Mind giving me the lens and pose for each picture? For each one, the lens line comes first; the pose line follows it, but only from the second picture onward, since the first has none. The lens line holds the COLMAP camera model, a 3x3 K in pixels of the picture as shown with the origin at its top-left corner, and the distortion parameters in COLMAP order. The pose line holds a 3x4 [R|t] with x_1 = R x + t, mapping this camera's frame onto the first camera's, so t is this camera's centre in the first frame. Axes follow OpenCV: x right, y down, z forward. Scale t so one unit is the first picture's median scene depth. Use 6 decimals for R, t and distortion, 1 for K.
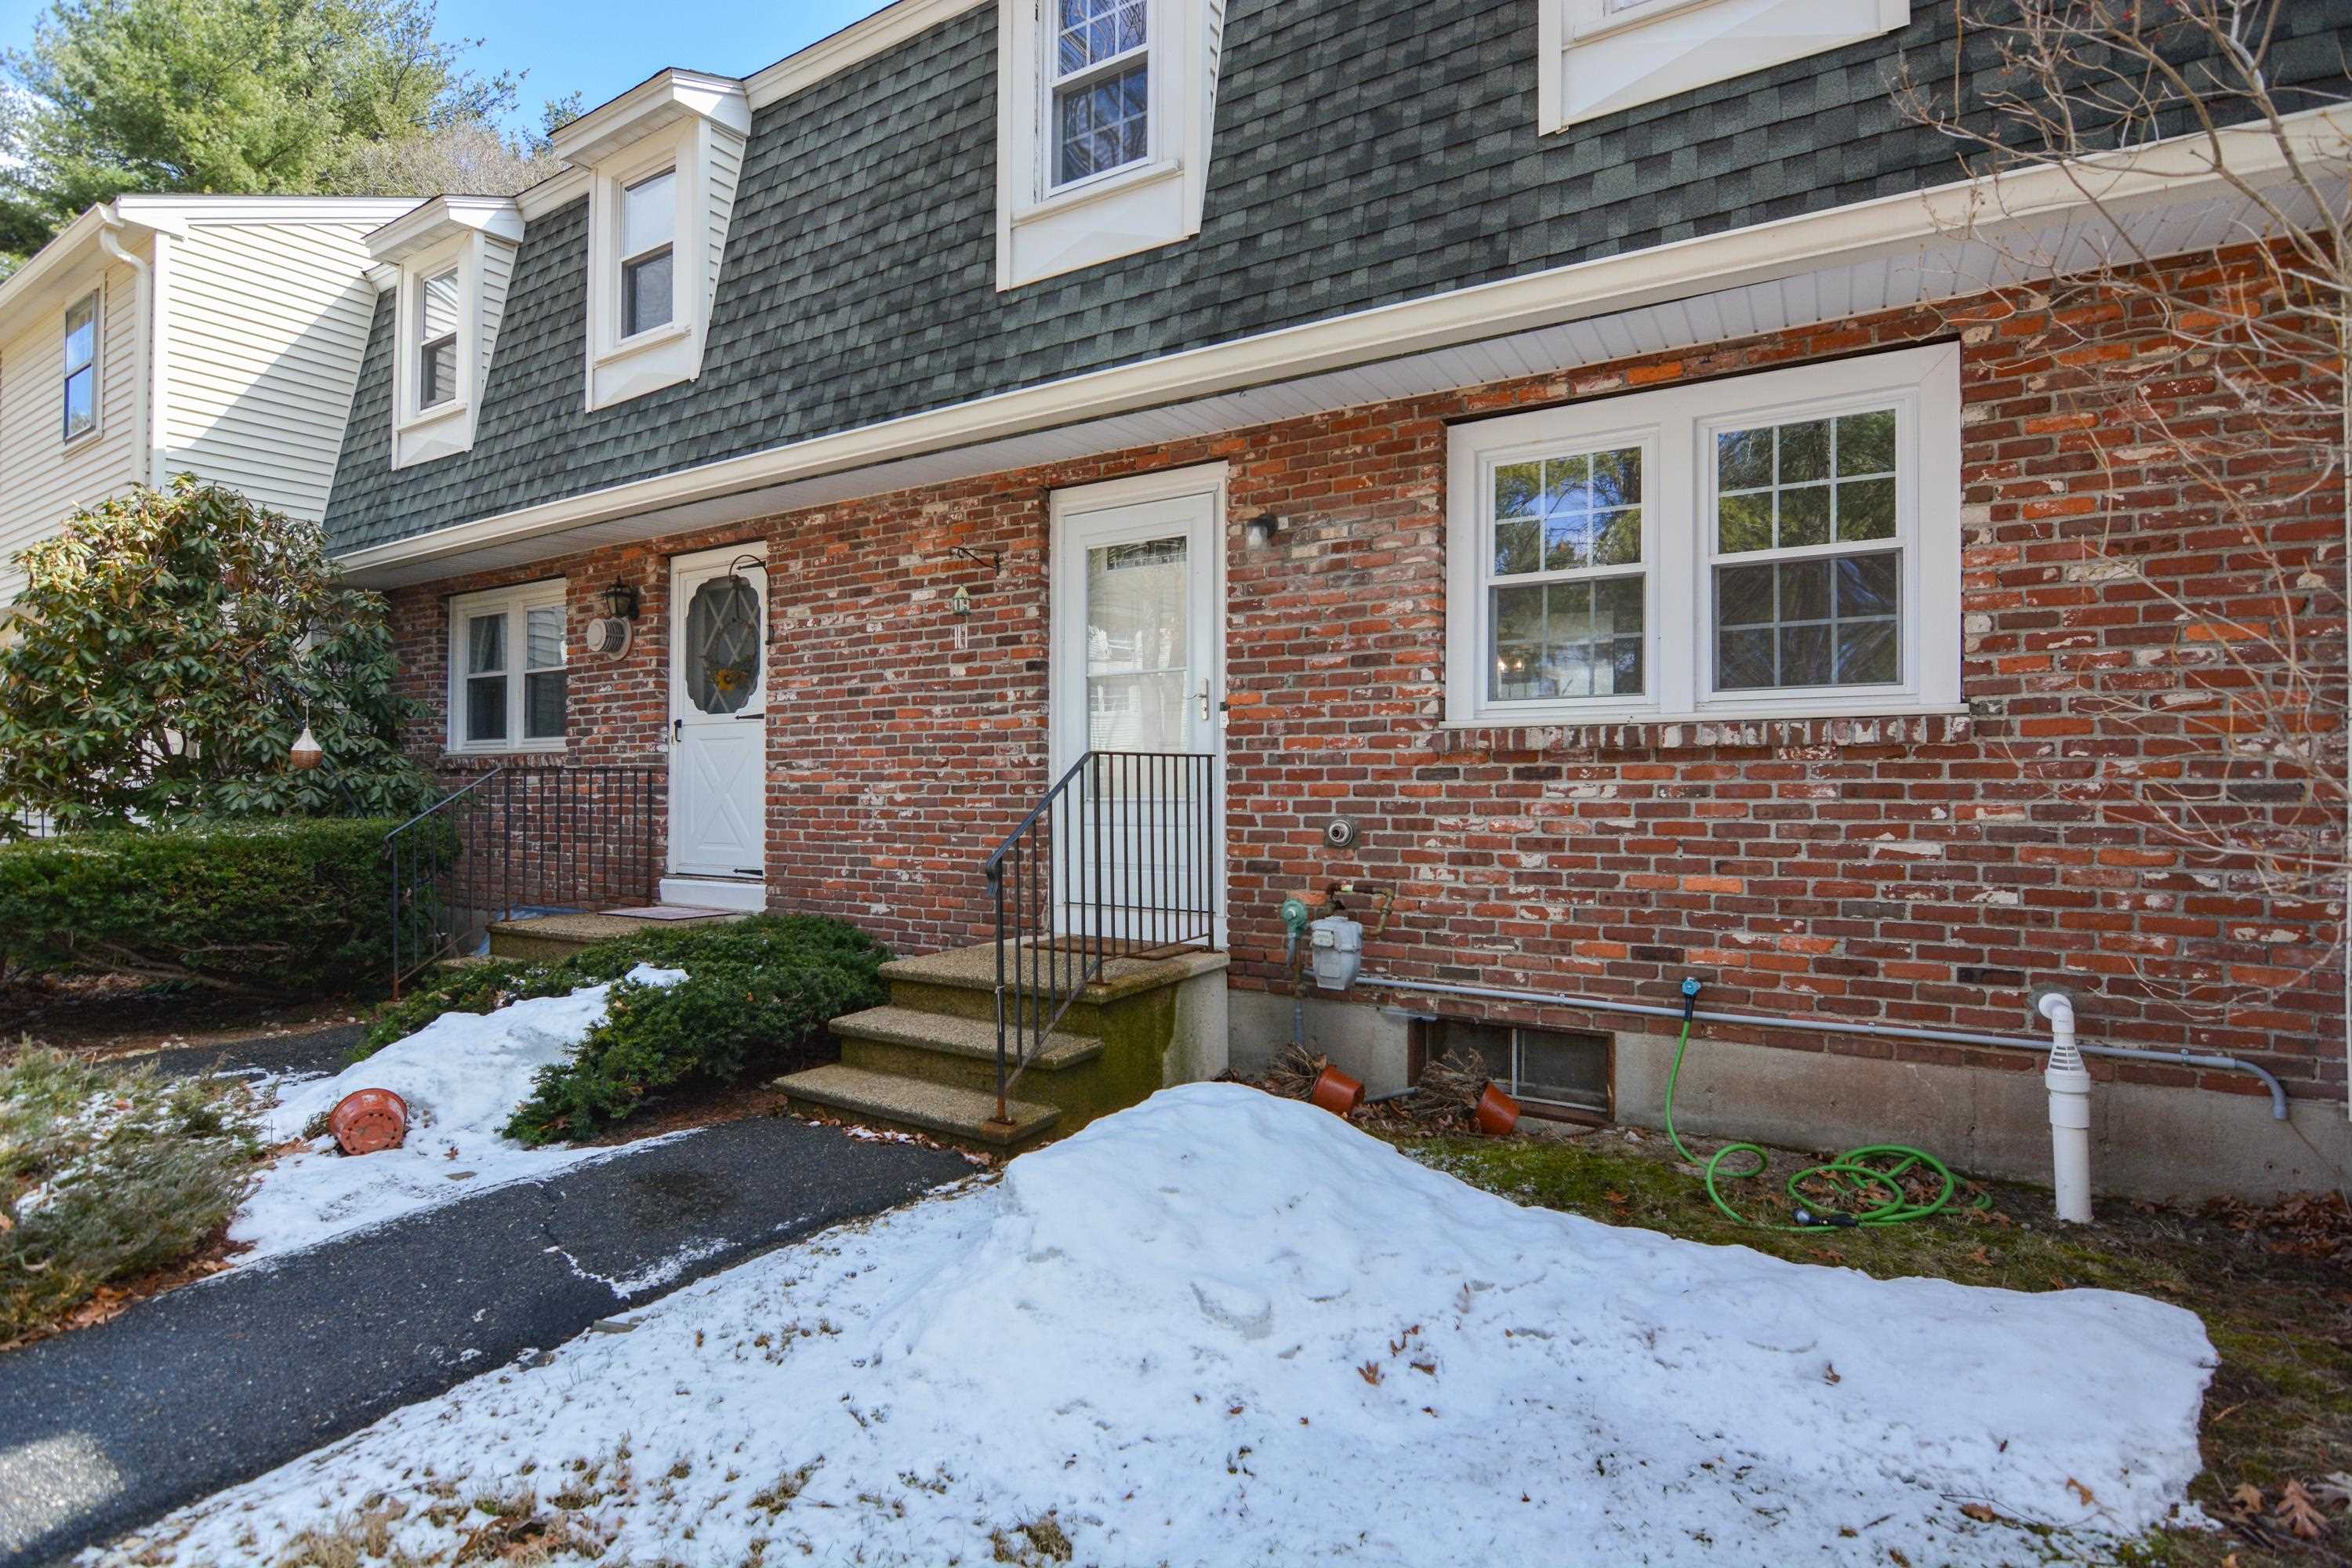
lens RADIAL K [[1234.9, 0, 1173.9], [0, 1234.9, 781.3], [0, 0, 1]] dist [-0.018432, -0.000062]
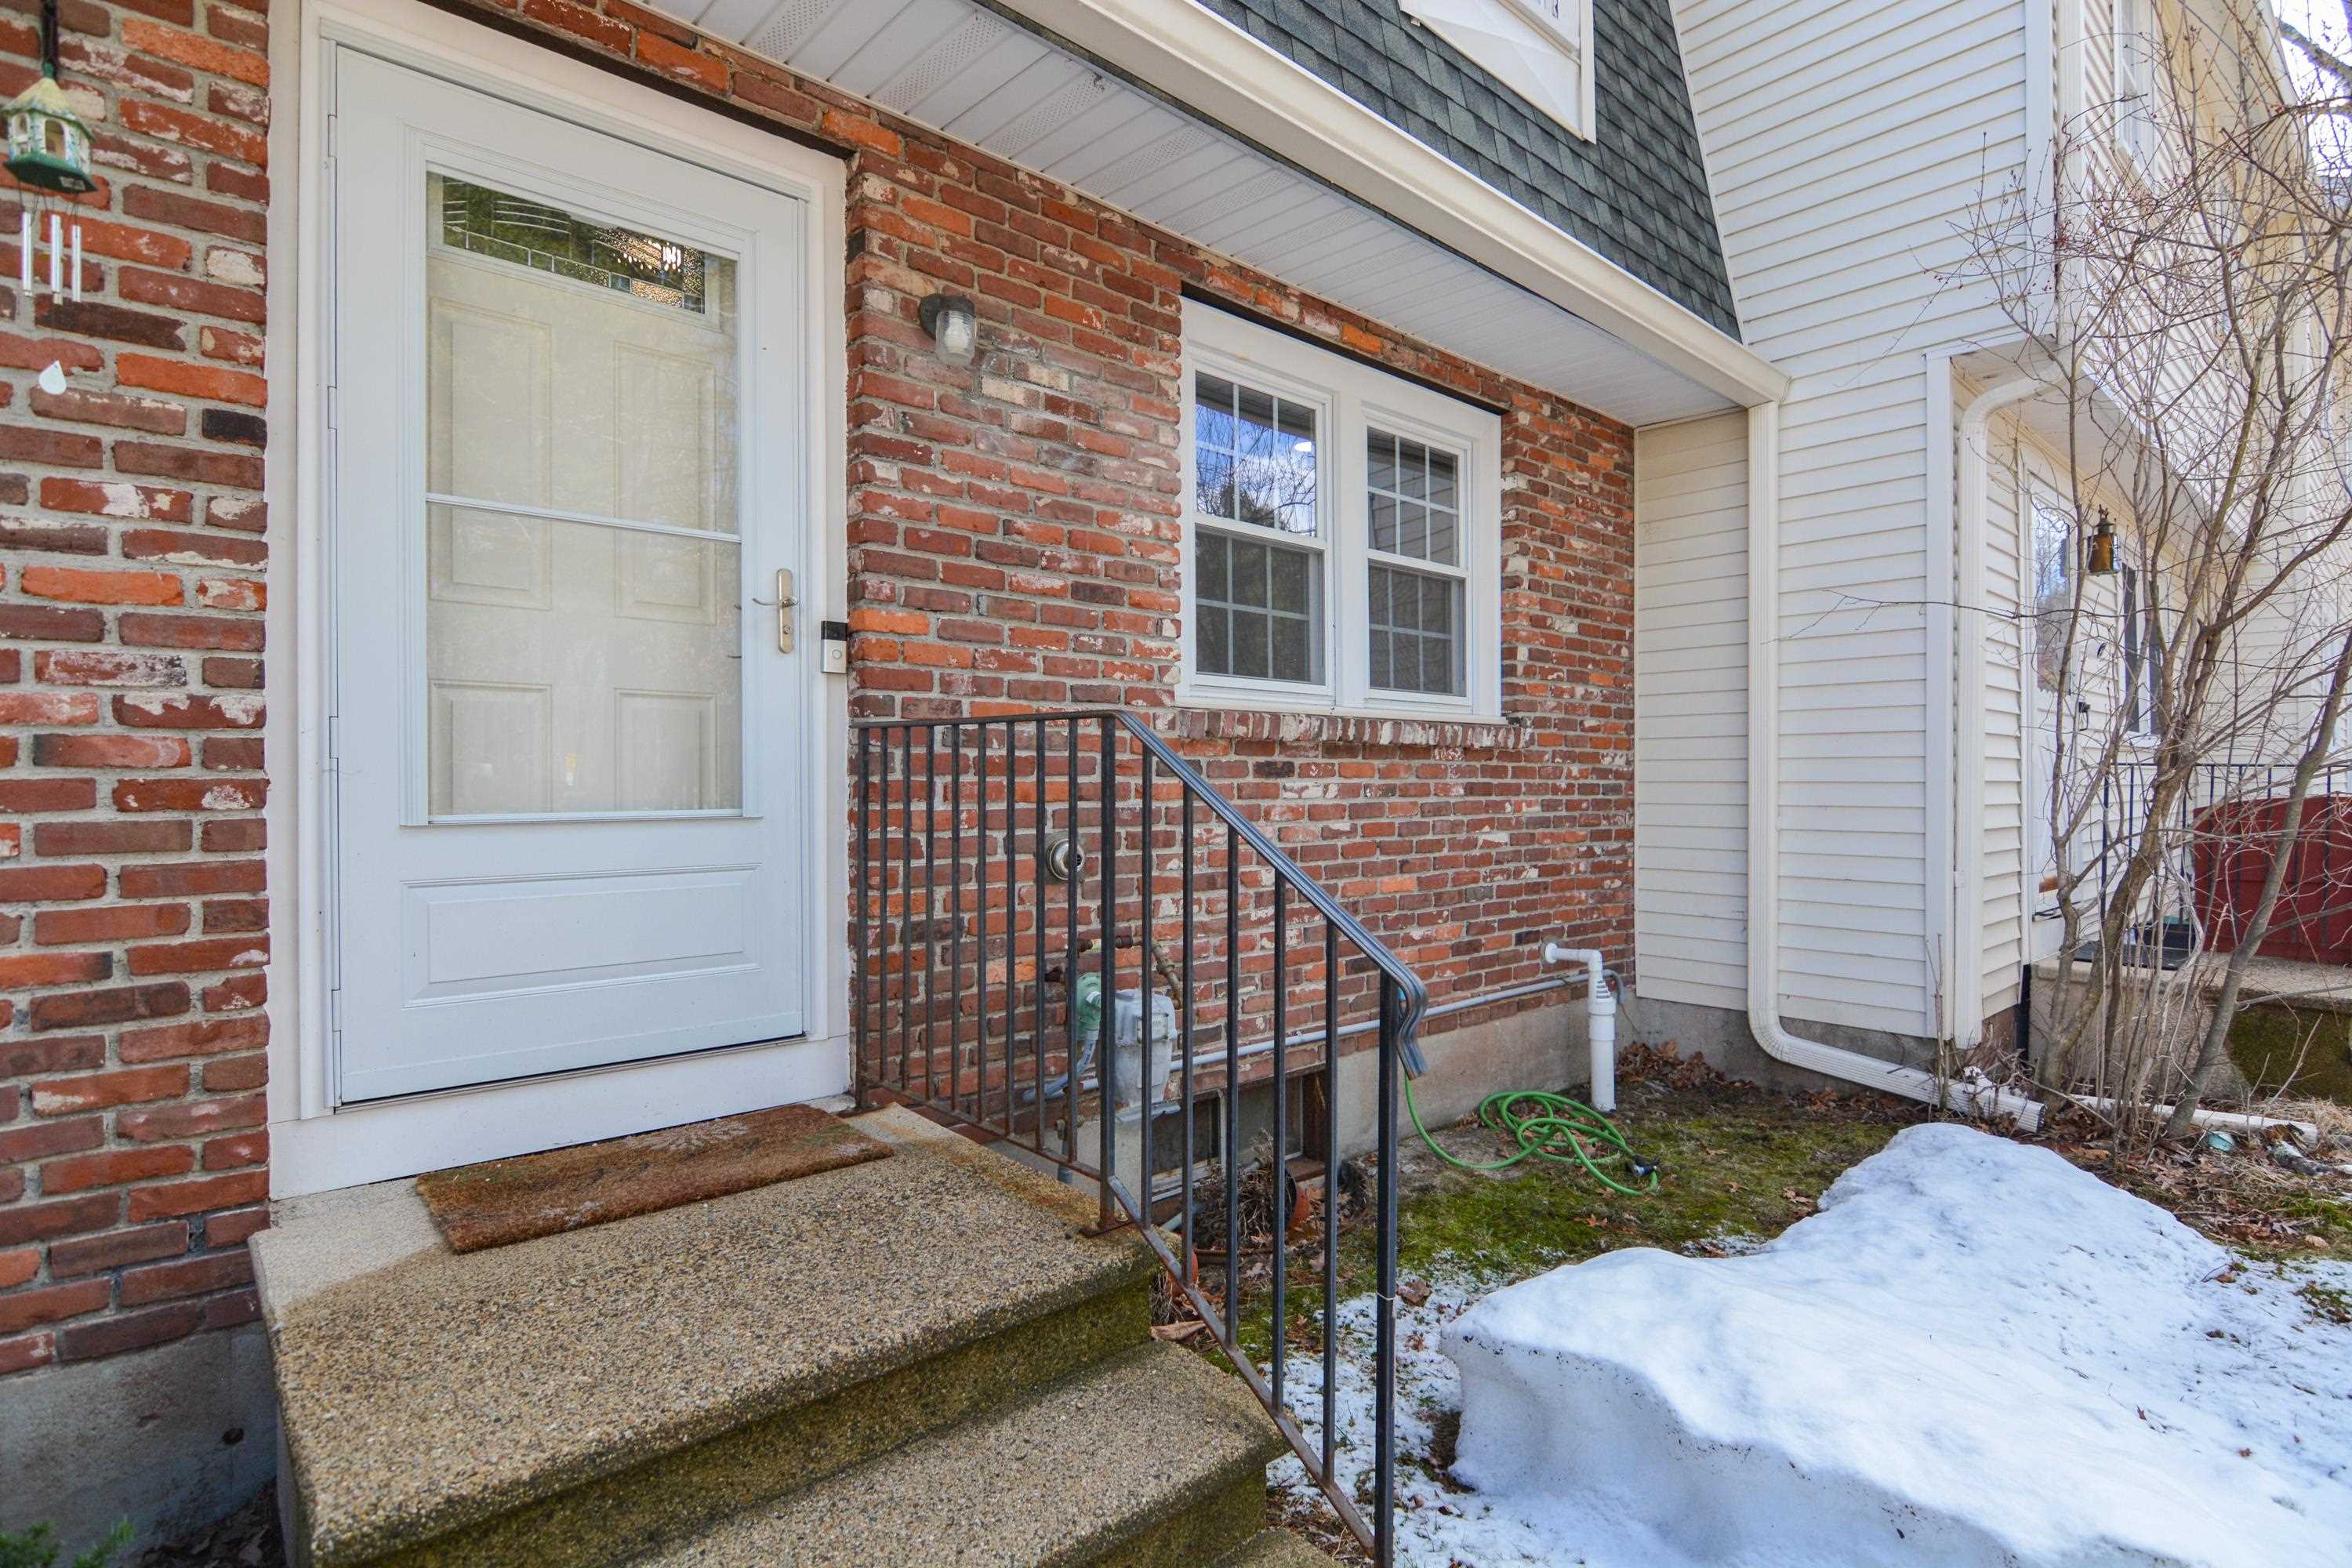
lens RADIAL K [[1147.8, 0, 1172.0], [0, 1147.8, 787.2], [0, 0, 1]] dist [0.003364, -0.006847]
pose [[0.245828, -0.003855, 0.969306, -0.460677], [-0.005275, 0.999972, 0.005315, 0.001659], [-0.969299, -0.006419, 0.245800, 0.879228]]
